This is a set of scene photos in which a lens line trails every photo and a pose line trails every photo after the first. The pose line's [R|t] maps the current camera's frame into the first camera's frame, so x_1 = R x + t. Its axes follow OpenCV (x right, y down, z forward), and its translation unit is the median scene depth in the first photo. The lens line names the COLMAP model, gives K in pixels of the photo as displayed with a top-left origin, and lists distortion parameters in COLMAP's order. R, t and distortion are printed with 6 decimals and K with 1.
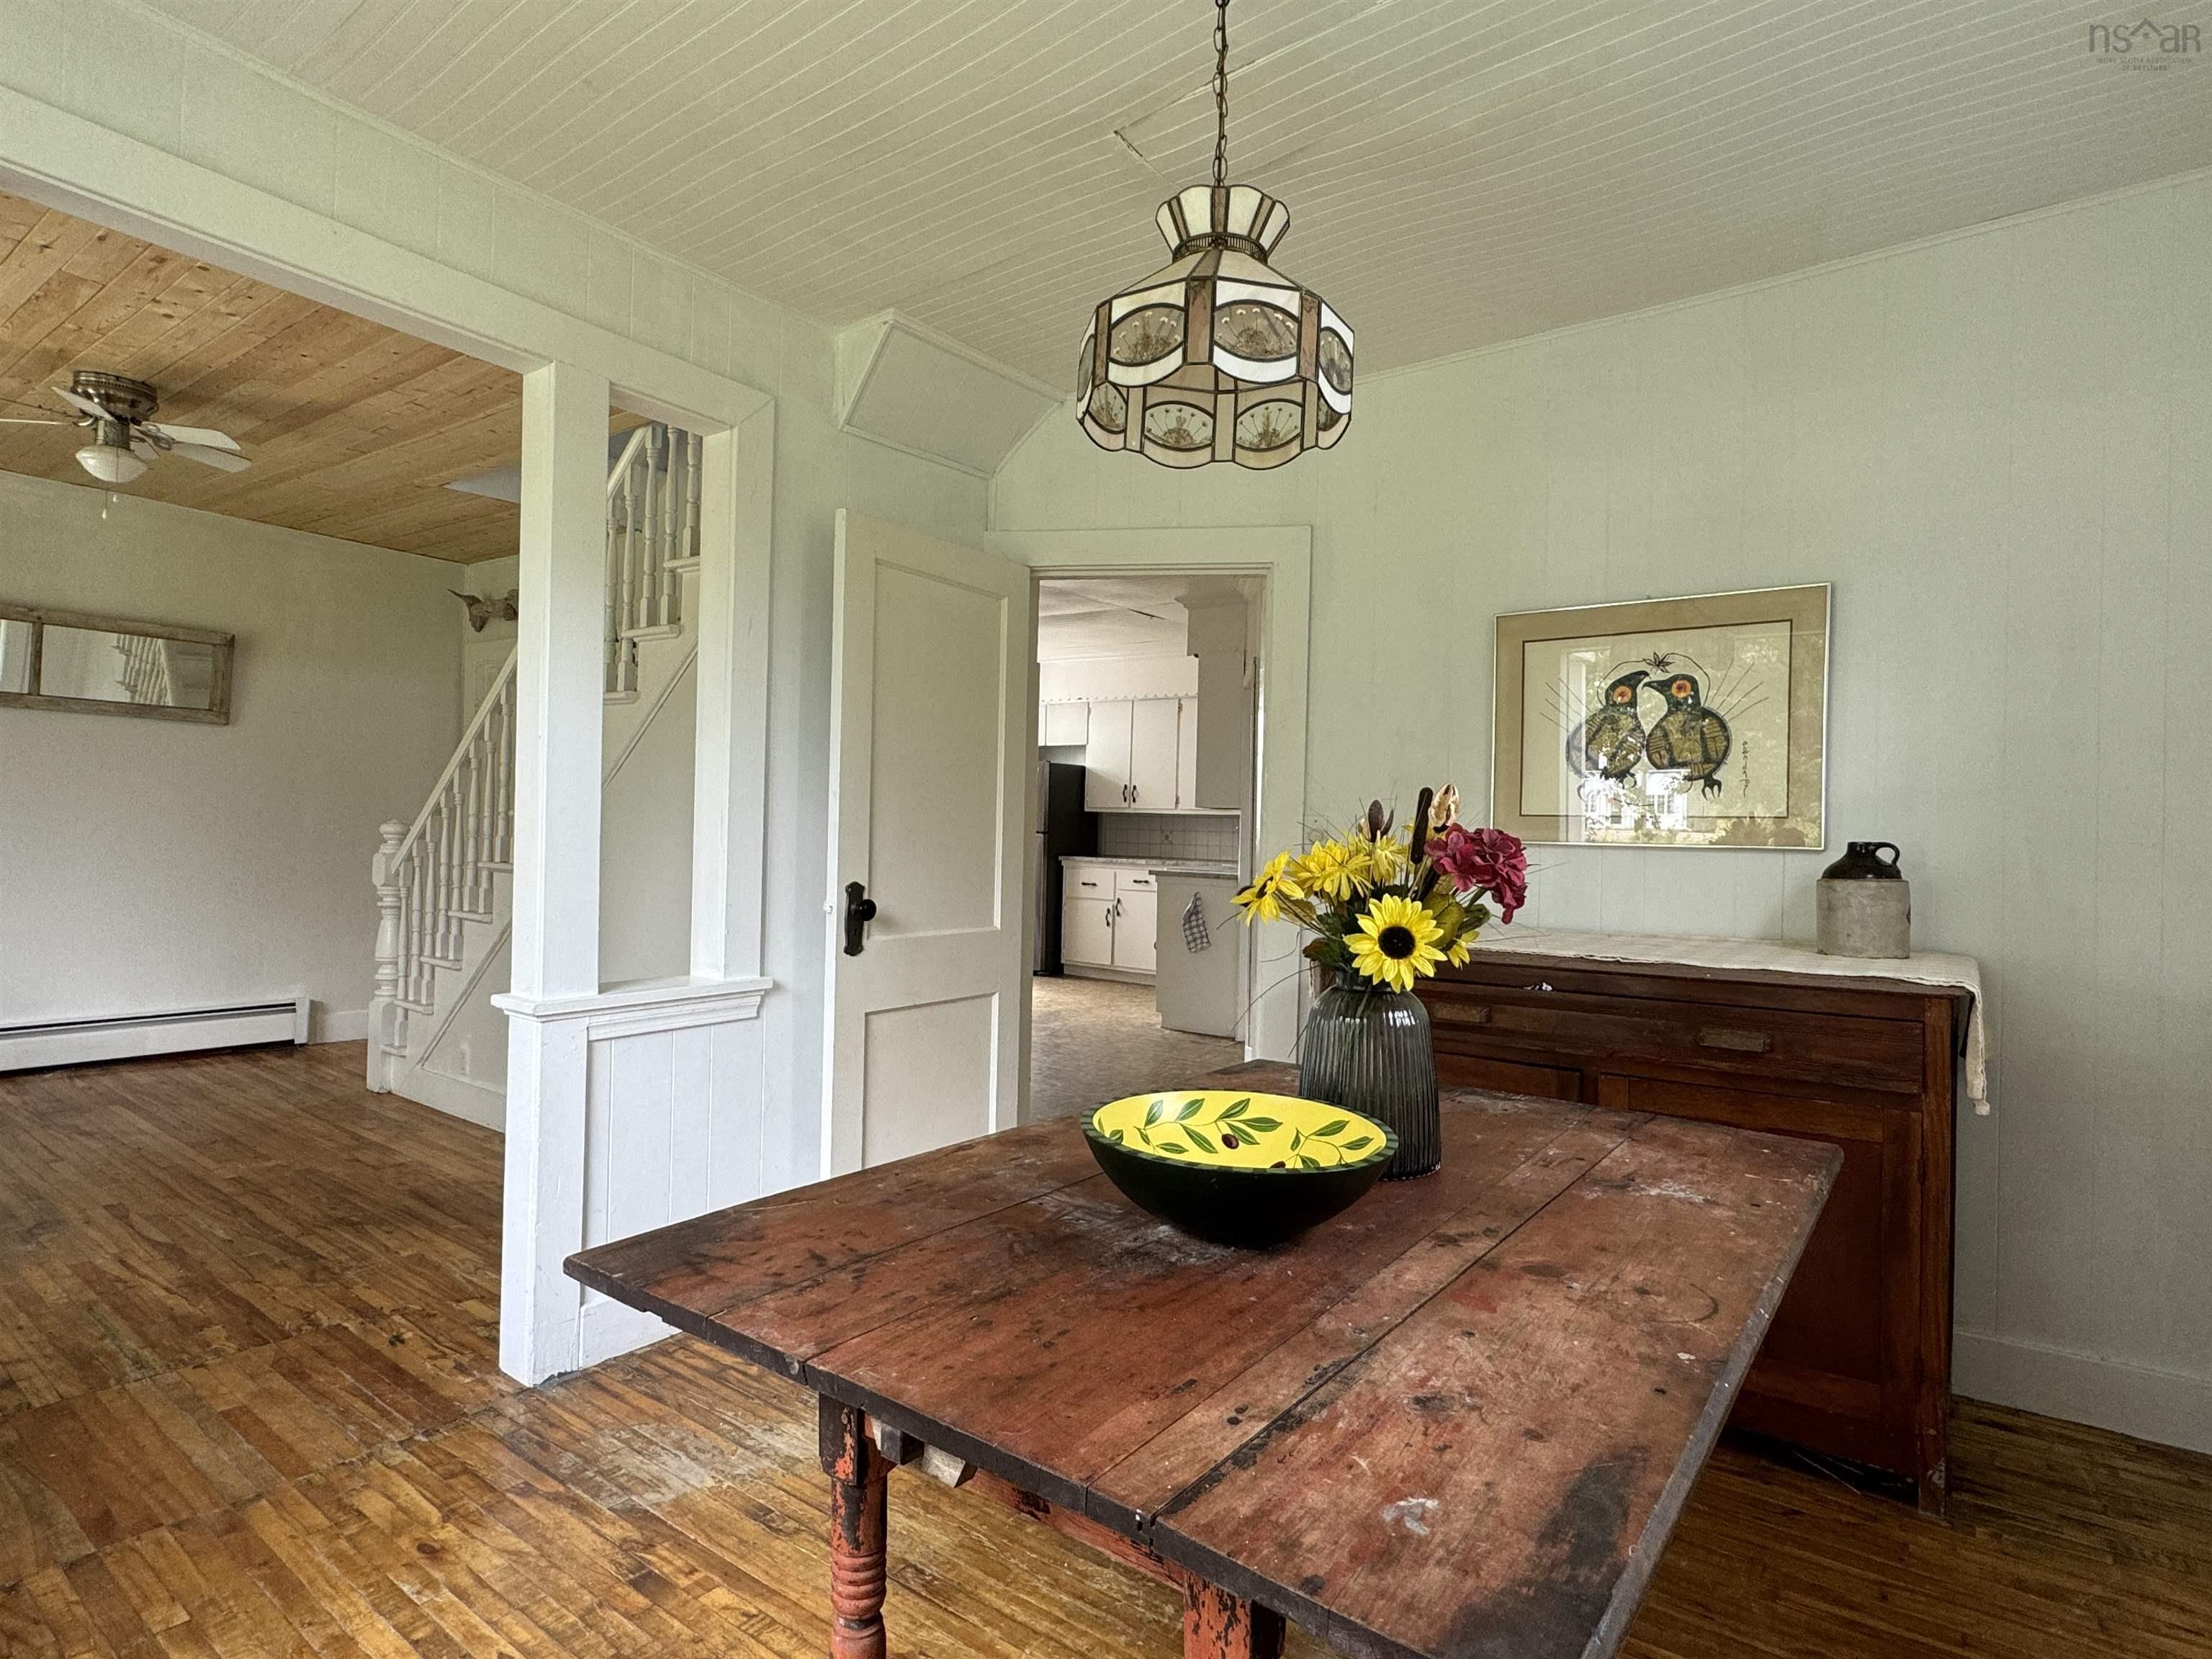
lens RADIAL K [[1164.4, 0, 1100.1], [0, 1164.4, 828.6], [0, 0, 1]] dist [-0.000176, 0.000243]
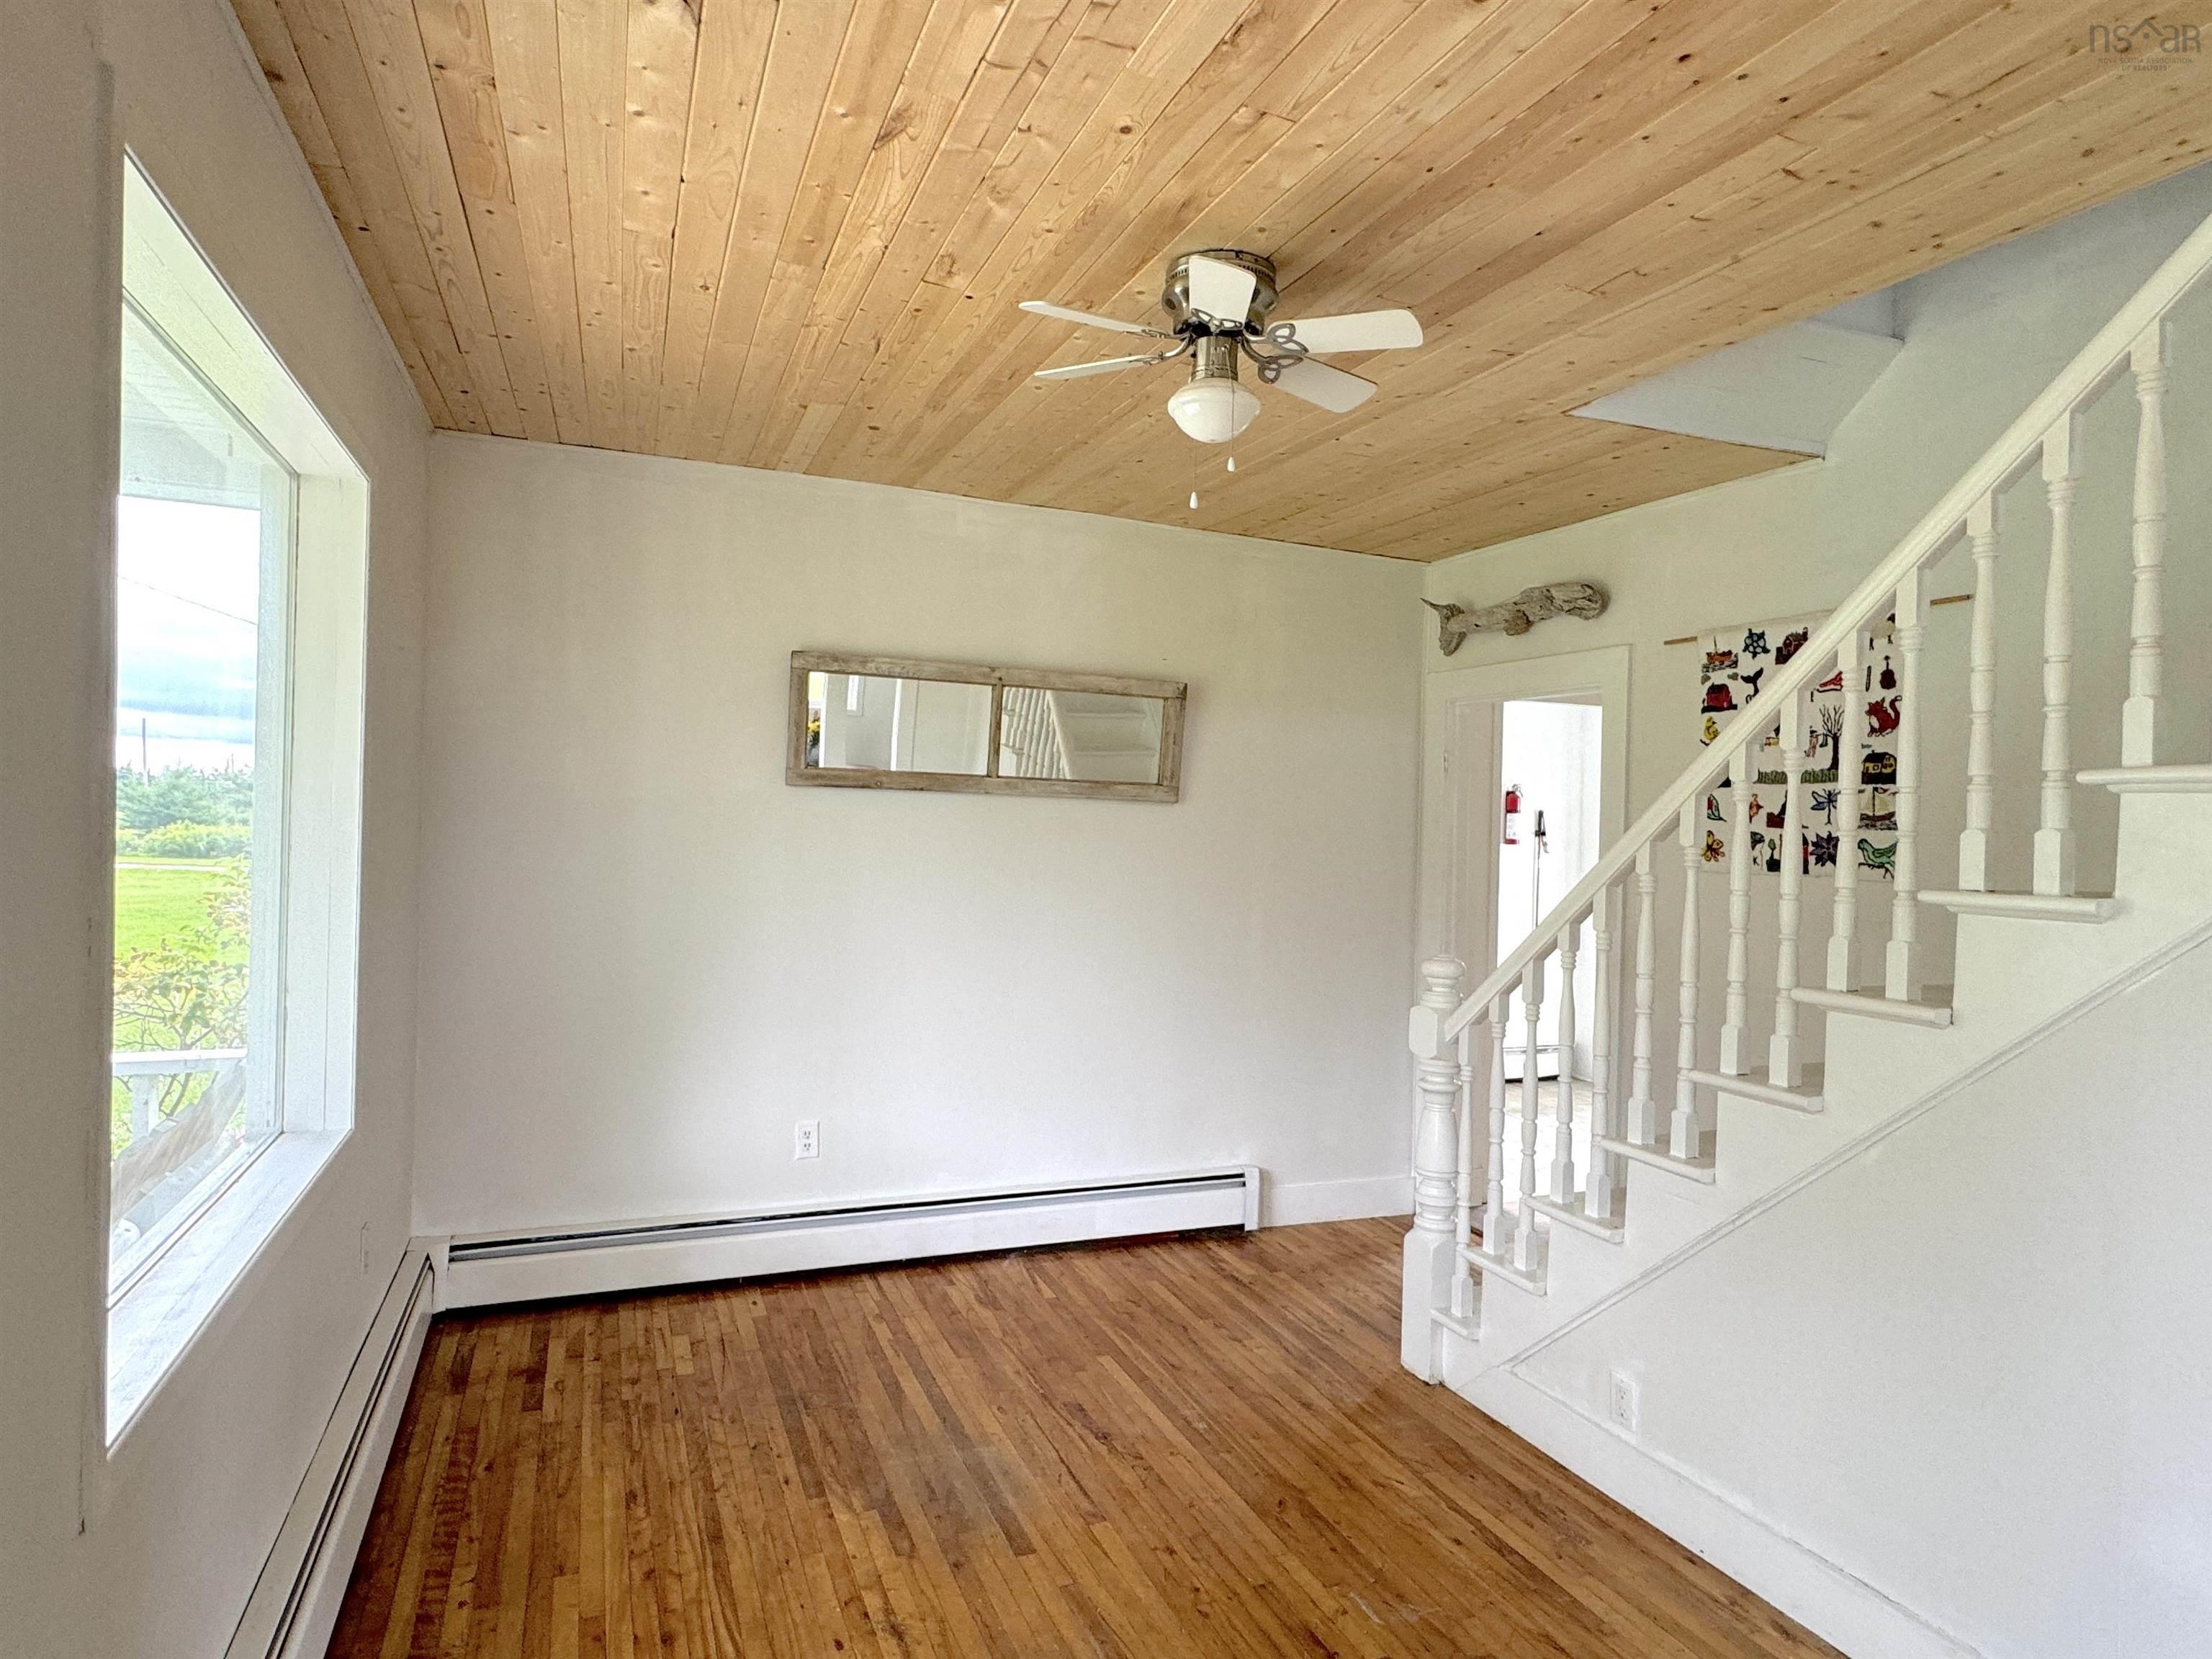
lens RADIAL K [[1229.2, 0, 1099.5], [0, 1229.2, 833.9], [0, 0, 1]] dist [-0.000581, -0.000203]
pose [[0.857792, -0.002099, -0.513992, -0.415447], [-0.002222, 0.999967, -0.007792, -0.067957], [0.513992, 0.007826, 0.857759, 0.315382]]
